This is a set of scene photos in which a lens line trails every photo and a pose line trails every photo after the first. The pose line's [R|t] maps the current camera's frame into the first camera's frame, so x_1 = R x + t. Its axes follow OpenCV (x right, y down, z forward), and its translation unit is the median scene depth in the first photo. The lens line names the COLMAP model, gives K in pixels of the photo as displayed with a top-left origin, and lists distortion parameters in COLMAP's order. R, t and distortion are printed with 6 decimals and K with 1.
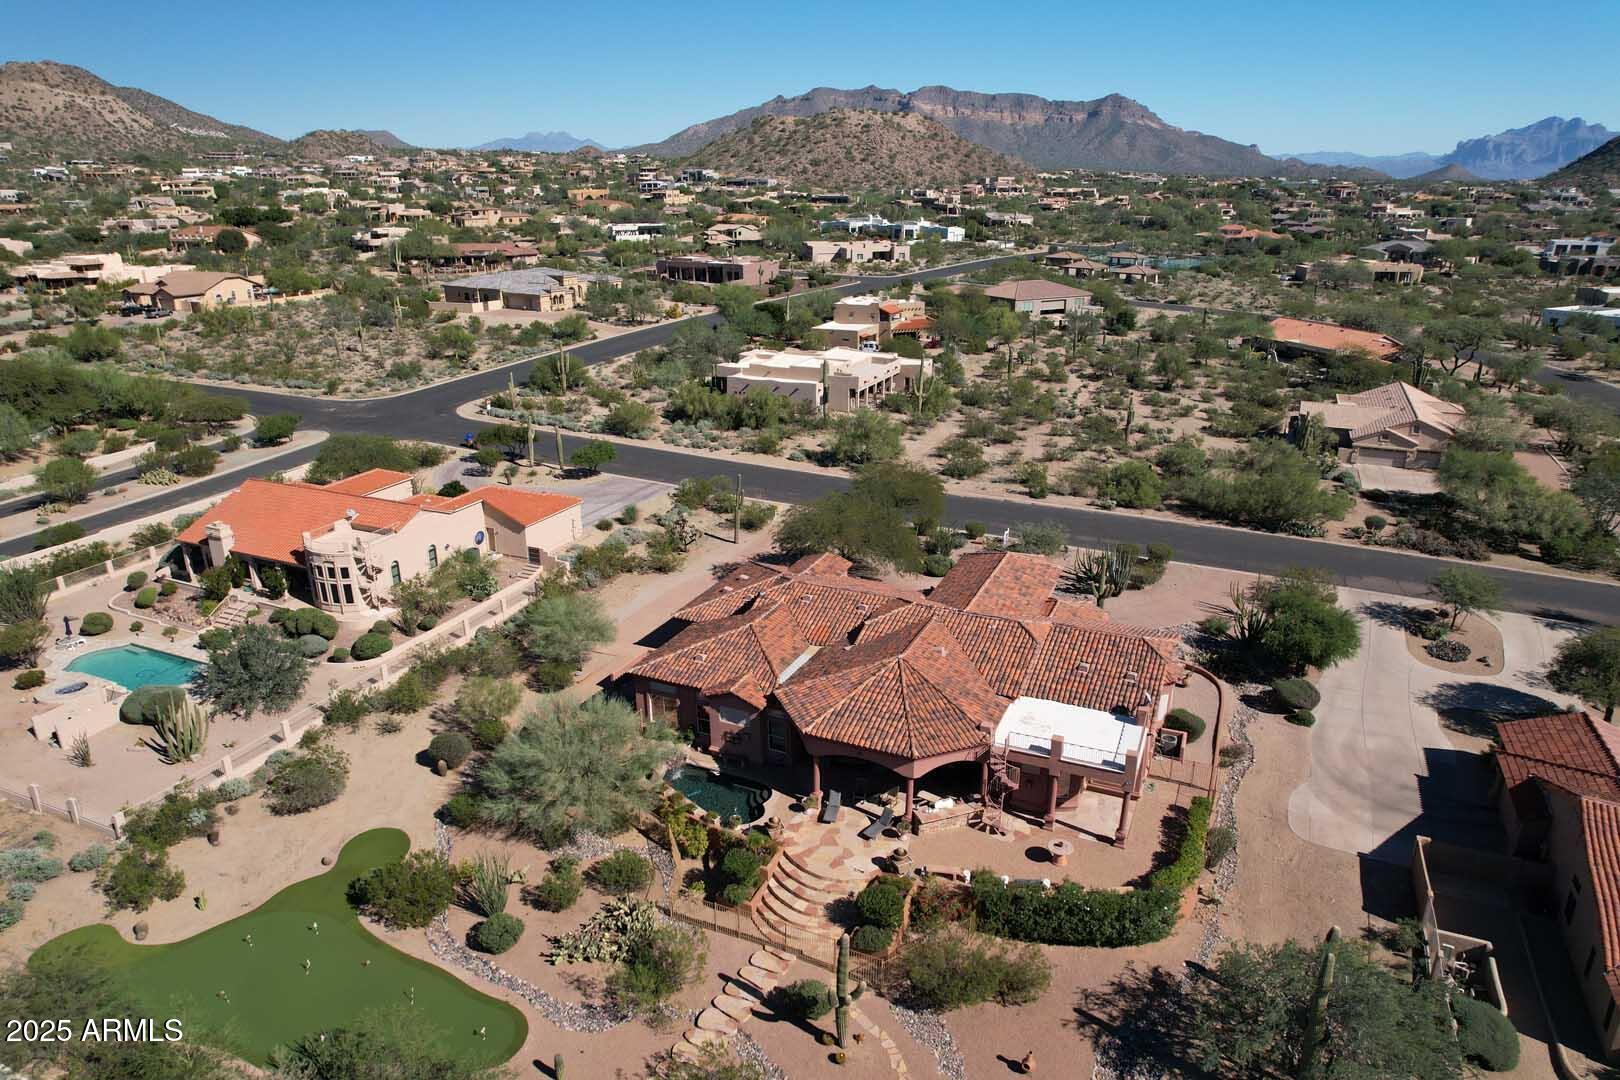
lens RADIAL K [[1035.6, 0, 811.4], [0, 1035.6, 541.9], [0, 0, 1]] dist [-0.077544, 0.067954]
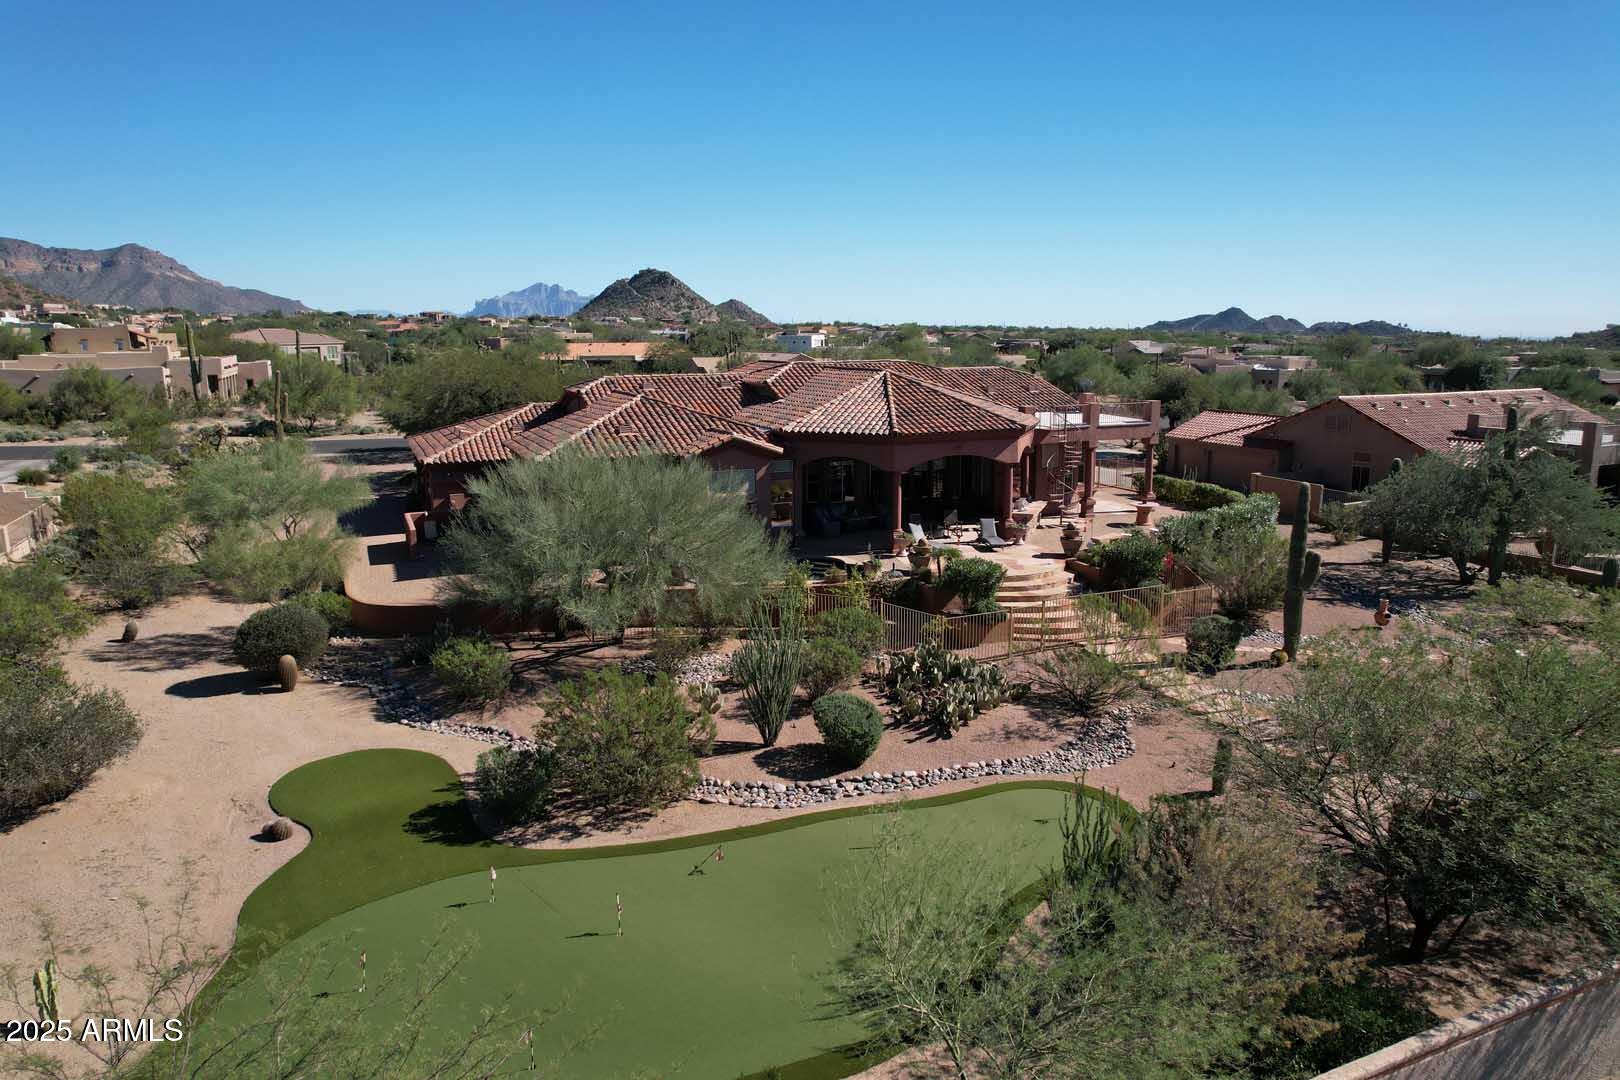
lens RADIAL K [[1035.6, 0, 811.4], [0, 1035.6, 541.9], [0, 0, 1]] dist [-0.077544, 0.067954]
pose [[0.661607, -0.150508, 0.734591, -0.332633], [0.254471, 0.966579, -0.031150, 0.147690], [-0.705351, 0.207541, 0.677795, 0.310358]]
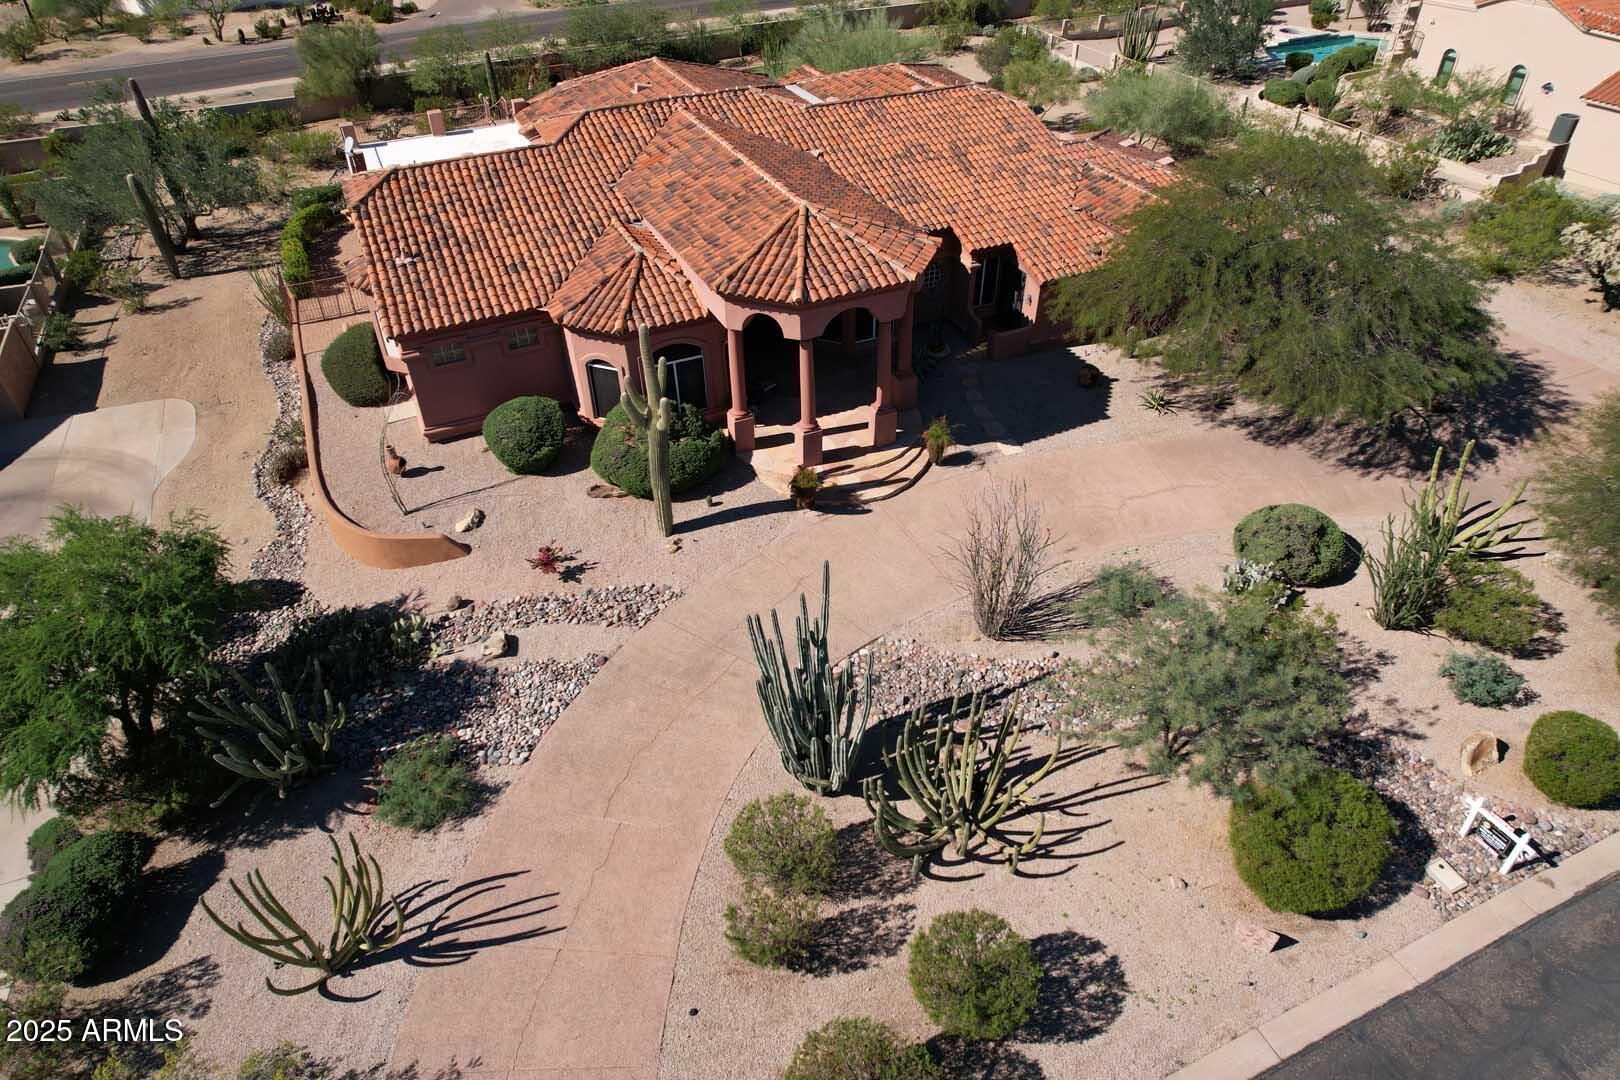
lens RADIAL K [[1021.9, 0, 810.8], [0, 1021.9, 554.5], [0, 0, 1]] dist [-0.082708, 0.076000]
pose [[-0.659310, 0.483975, -0.575395, 0.370910], [-0.238749, 0.590915, 0.770596, -0.165889], [0.712959, 0.645436, -0.274047, 0.907123]]
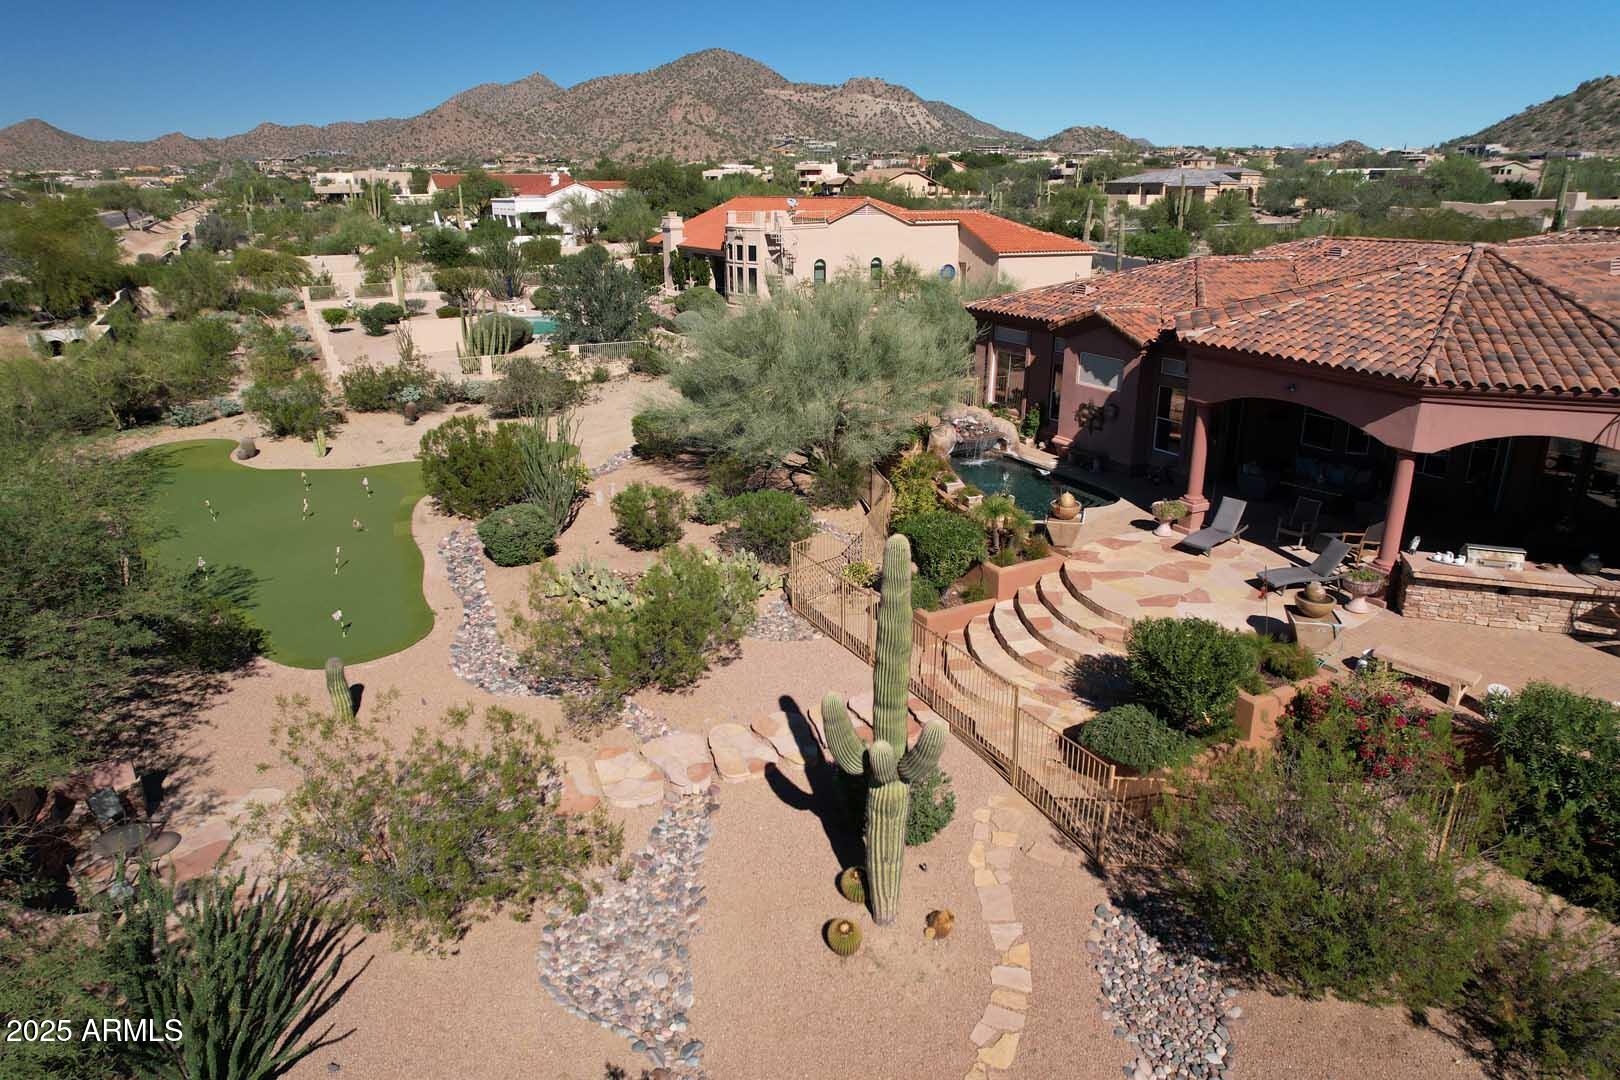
lens RADIAL K [[1035.6, 0, 811.4], [0, 1035.6, 541.9], [0, 0, 1]] dist [-0.077544, 0.067954]
pose [[0.784858, 0.201432, -0.586024, 0.081735], [-0.207495, 0.976529, 0.057761, 0.154906], [0.583904, 0.076263, 0.808233, 0.303898]]
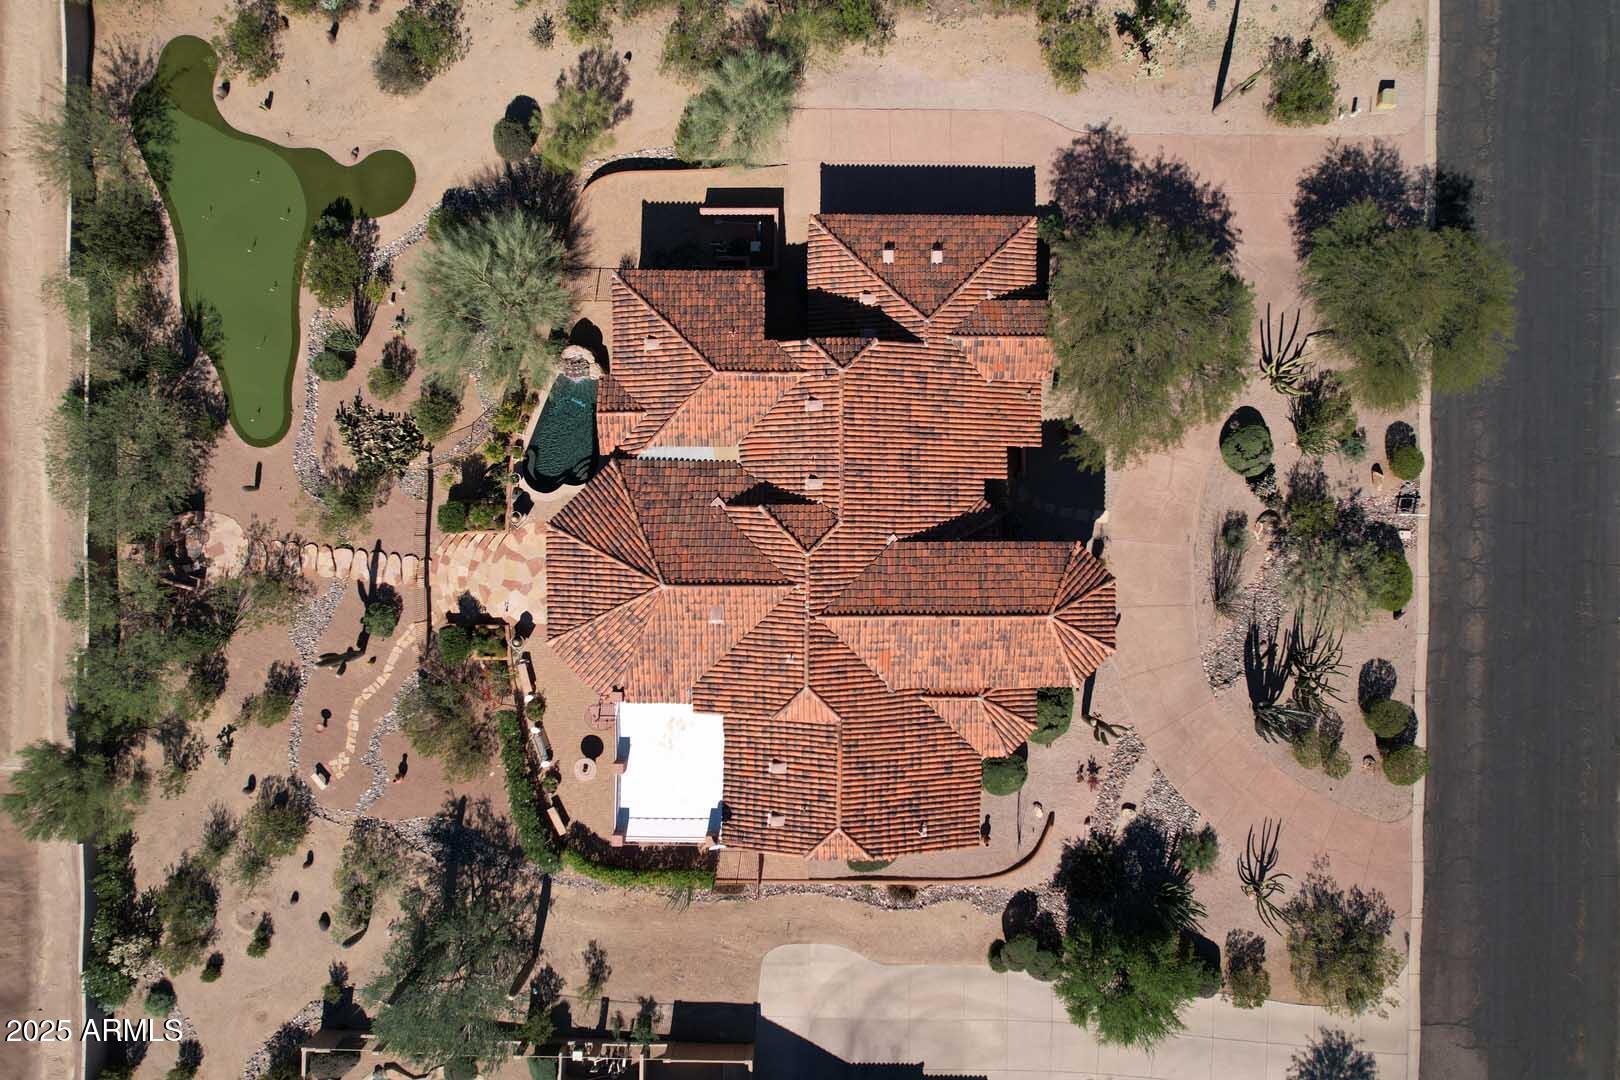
lens RADIAL K [[1035.6, 0, 811.4], [0, 1035.6, 541.9], [0, 0, 1]] dist [-0.077544, 0.067954]
pose [[0.406835, 0.913466, 0.008057, 0.056728], [-0.300085, 0.125309, 0.945646, -0.453430], [0.862806, -0.387139, 0.325098, 0.494668]]
